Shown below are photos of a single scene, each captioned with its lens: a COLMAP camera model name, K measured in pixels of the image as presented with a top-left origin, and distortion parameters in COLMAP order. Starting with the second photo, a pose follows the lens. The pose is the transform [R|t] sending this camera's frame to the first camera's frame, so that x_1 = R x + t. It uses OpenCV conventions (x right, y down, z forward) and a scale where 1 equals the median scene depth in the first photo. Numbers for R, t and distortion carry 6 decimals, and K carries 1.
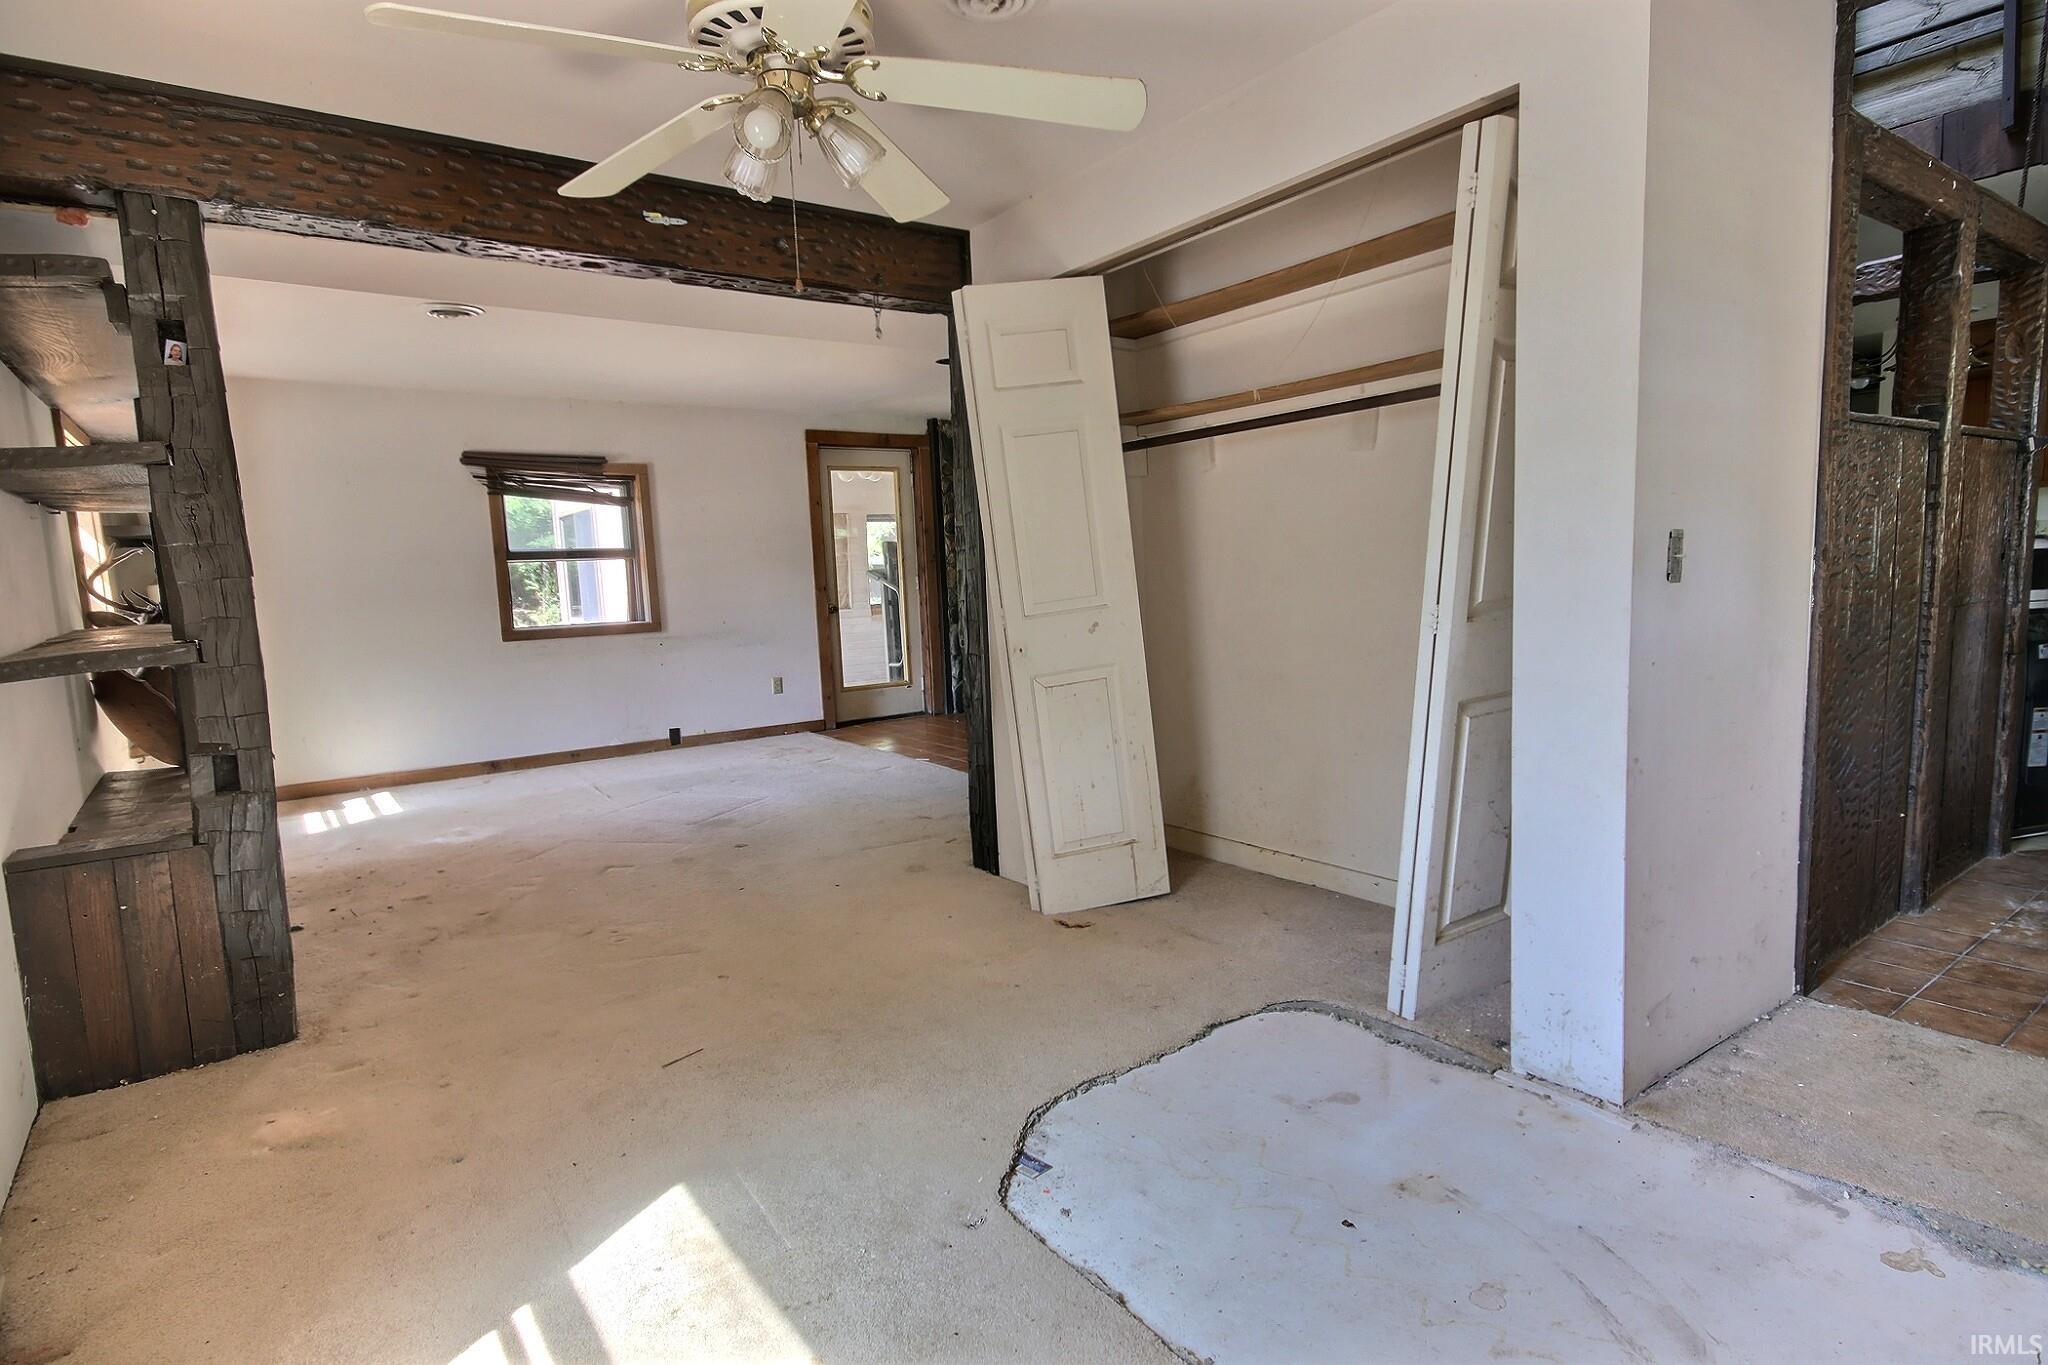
lens RADIAL K [[1062.6, 0, 1021.3], [0, 1062.6, 685.0], [0, 0, 1]] dist [-0.003503, 0.000802]
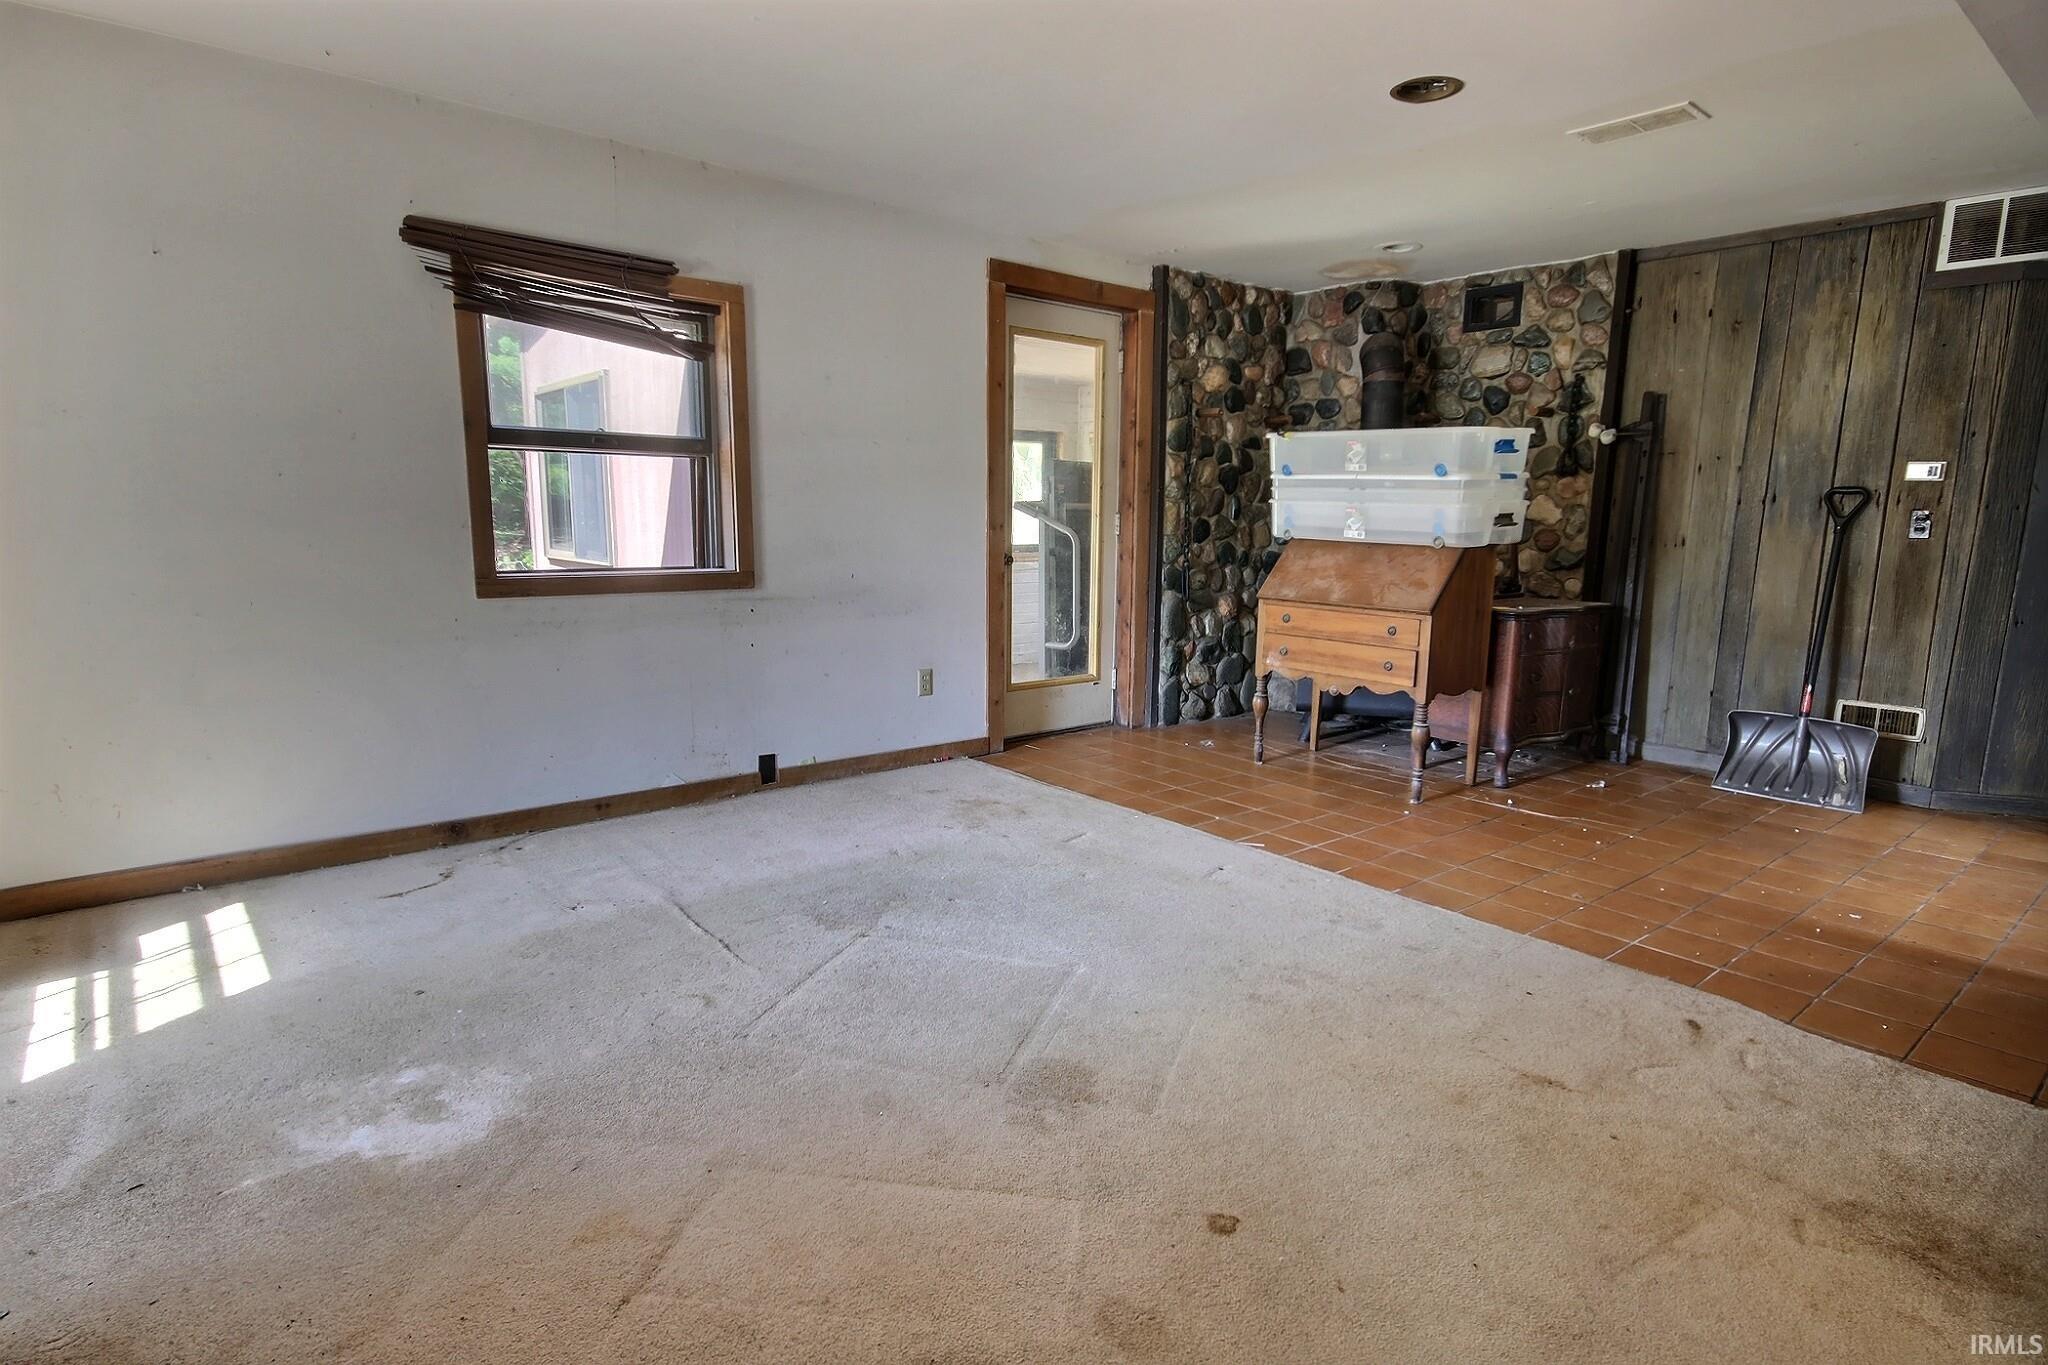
lens RADIAL K [[1062.6, 0, 1026.2], [0, 1062.6, 691.6], [0, 0, 1]] dist [-0.003503, 0.000802]
pose [[0.995660, 0.040086, 0.083994, -0.232999], [-0.044891, 0.997415, 0.056116, -0.032641], [-0.081527, -0.059643, 0.994885, 0.405328]]
